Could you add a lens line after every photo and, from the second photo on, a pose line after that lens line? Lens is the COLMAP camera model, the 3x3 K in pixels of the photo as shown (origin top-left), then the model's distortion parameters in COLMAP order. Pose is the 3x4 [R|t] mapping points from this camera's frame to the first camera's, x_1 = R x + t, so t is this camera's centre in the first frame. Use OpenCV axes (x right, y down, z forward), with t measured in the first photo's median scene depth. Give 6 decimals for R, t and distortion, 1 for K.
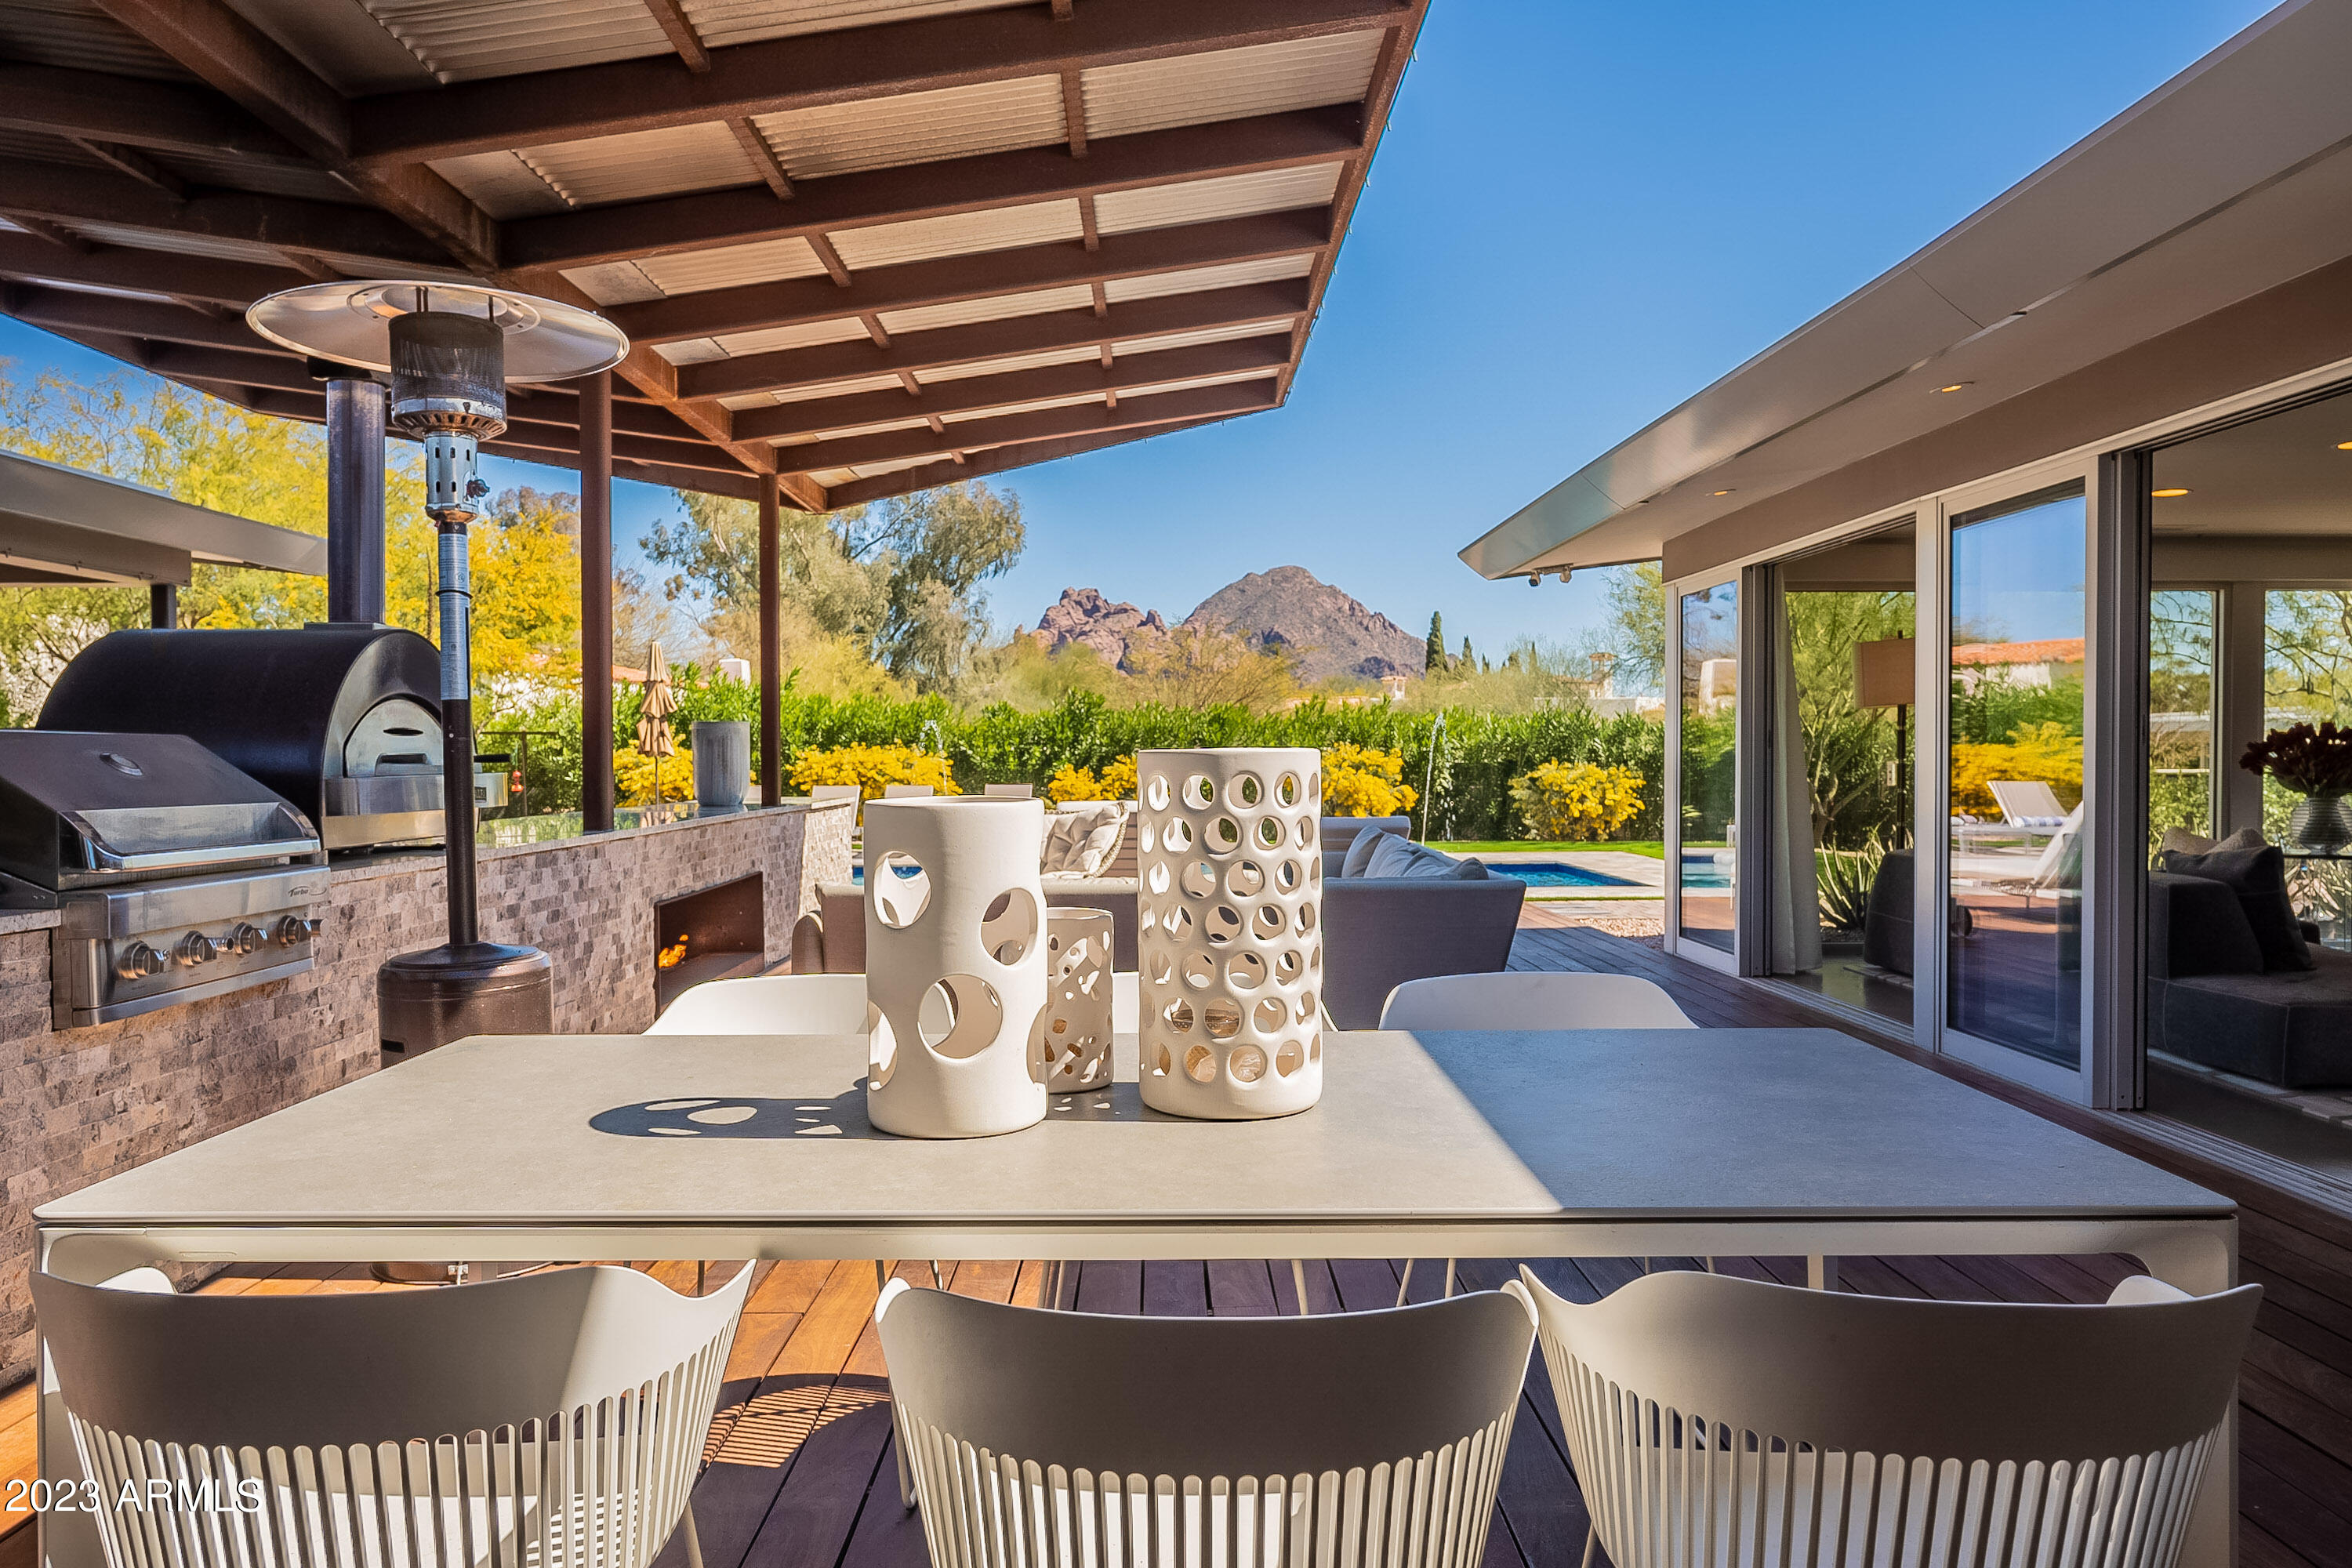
lens RADIAL K [[1598.5, 0, 1194.5], [0, 1598.5, 781.7], [0, 0, 1]] dist [0.018612, -0.007338]
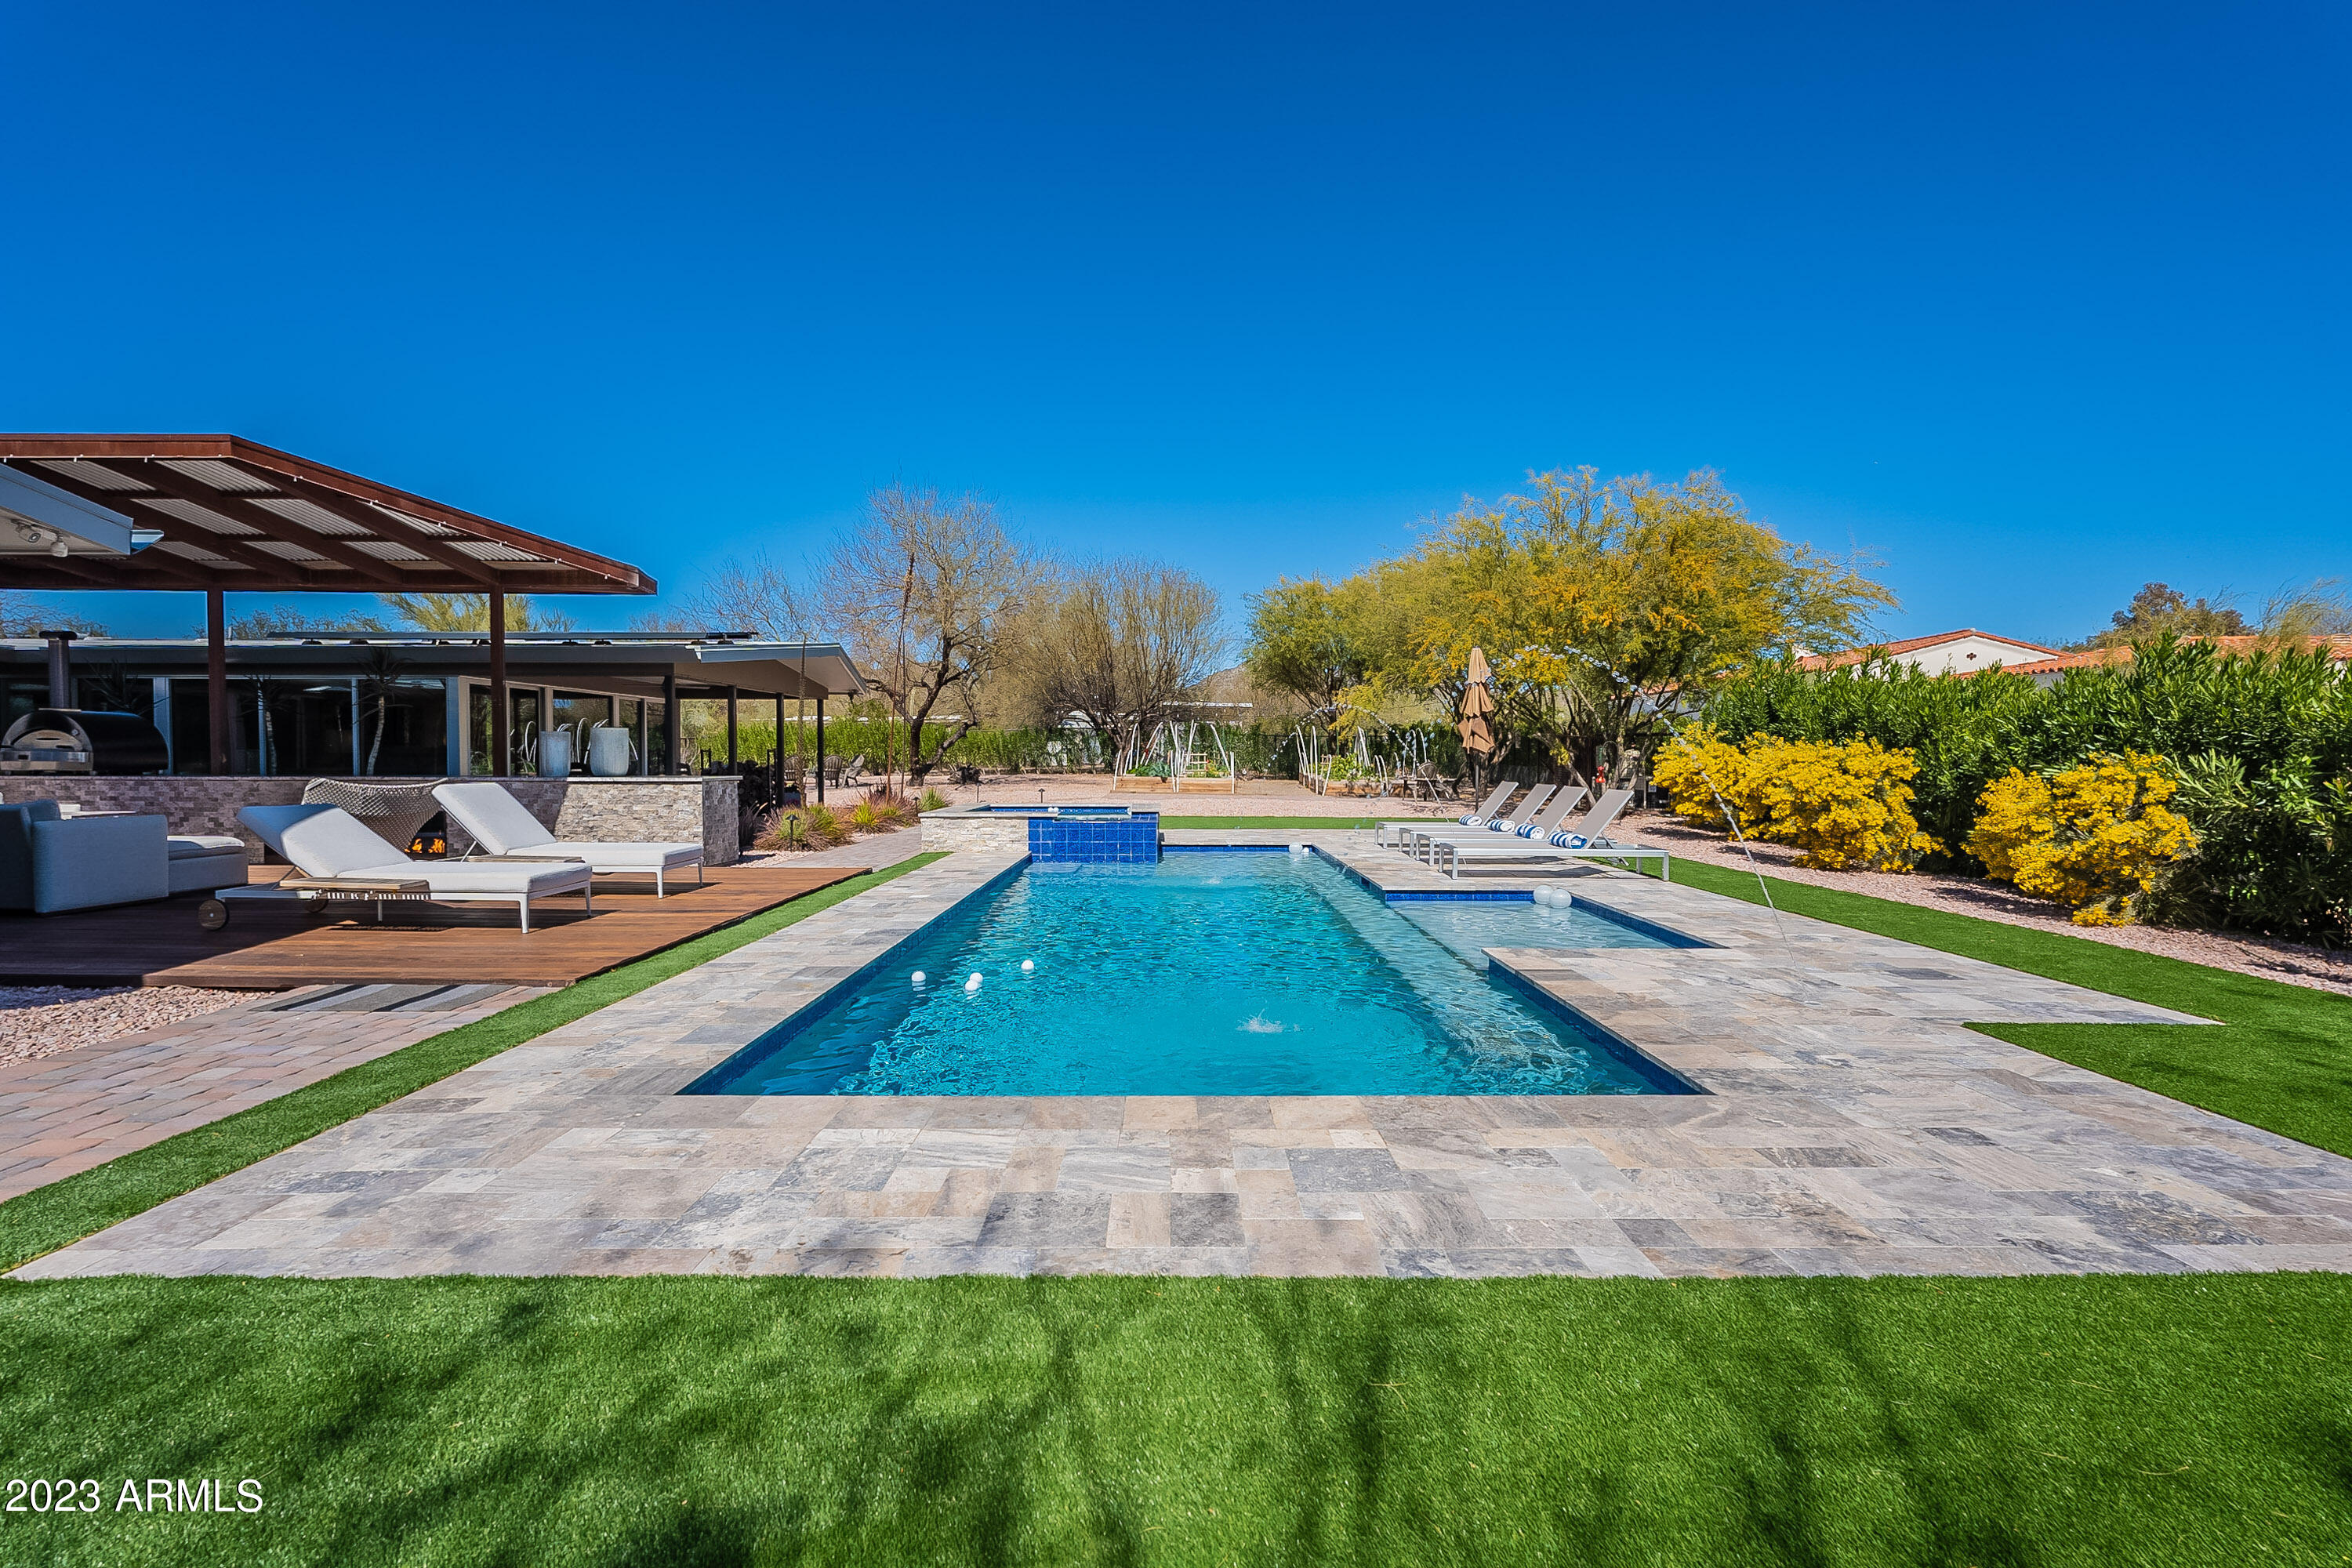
lens RADIAL K [[1041.7, 0, 1170.6], [0, 1041.7, 780.5], [0, 0, 1]] dist [-0.004640, 0.000019]
pose [[-0.036432, 0.027811, -0.998949, 3.224872], [-0.020213, 0.999388, 0.028561, -0.106669], [0.999132, 0.021232, -0.035848, 6.864212]]
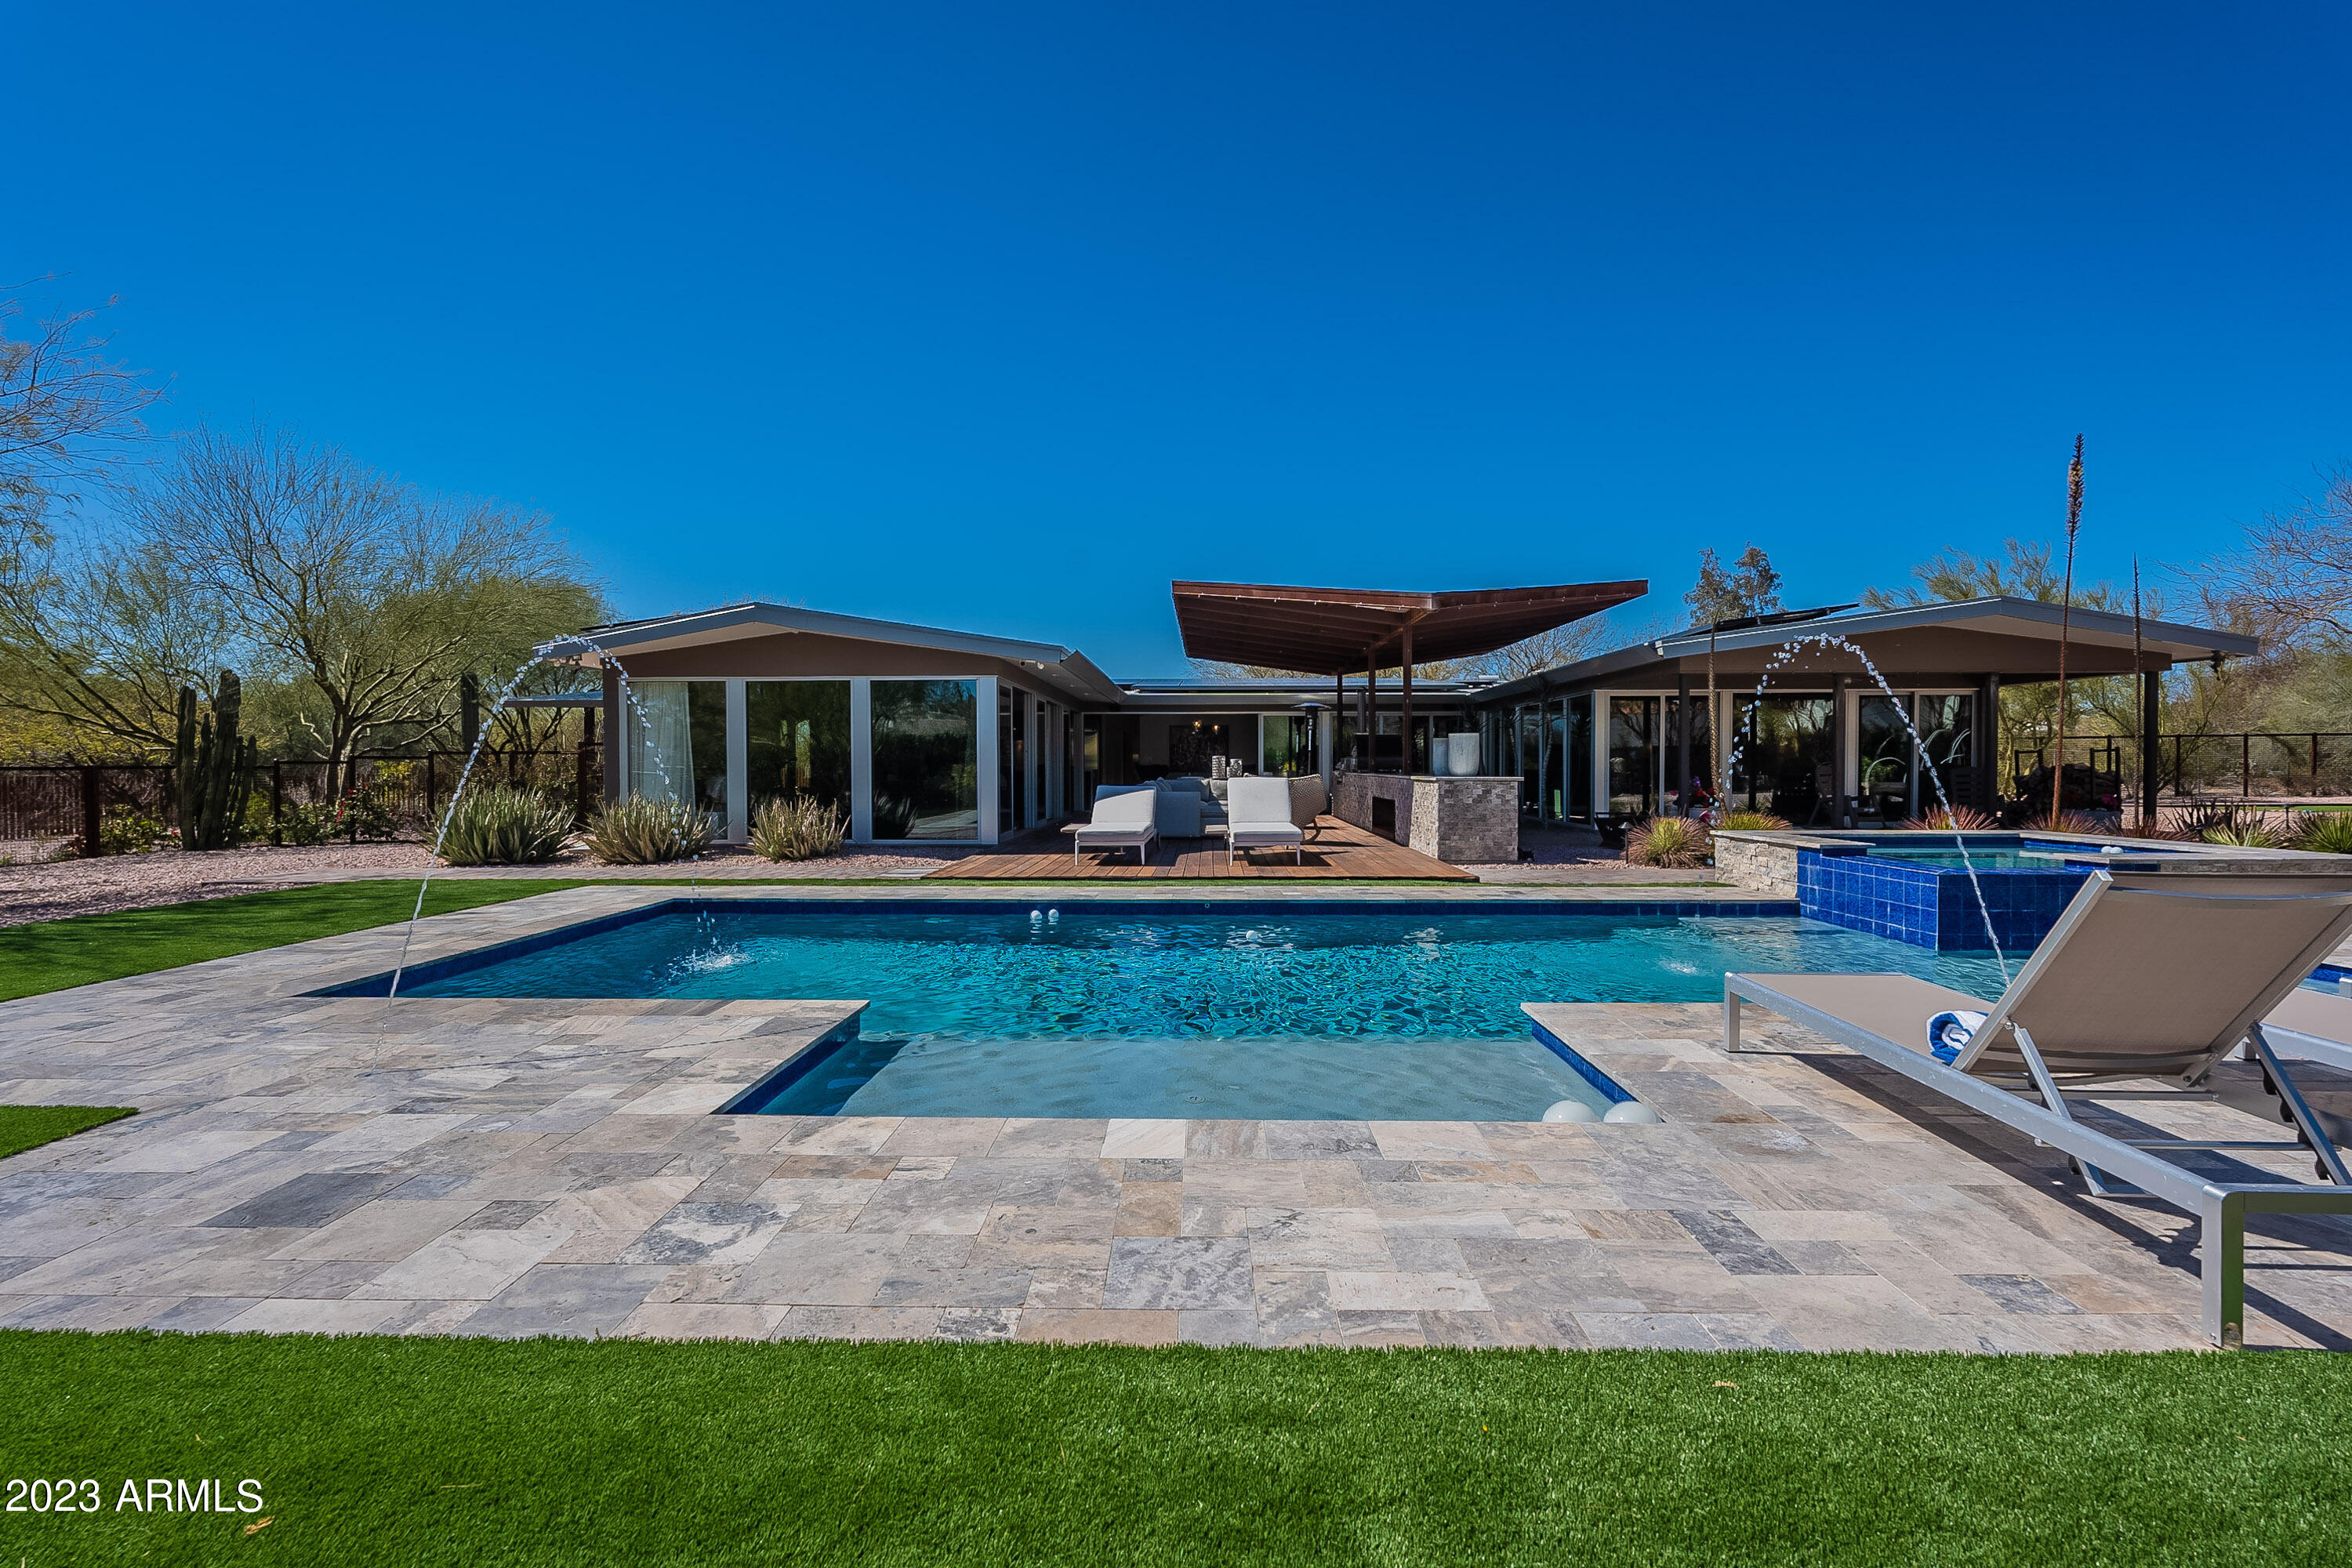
lens RADIAL K [[1041.7, 0, 1156.2], [0, 1041.7, 774.8], [0, 0, 1]] dist [-0.004640, 0.000019]
pose [[-0.997366, 0.005728, 0.072300, -0.093413], [0.007834, 0.999552, 0.028881, -0.112371], [-0.072102, 0.029371, -0.996965, 9.557313]]
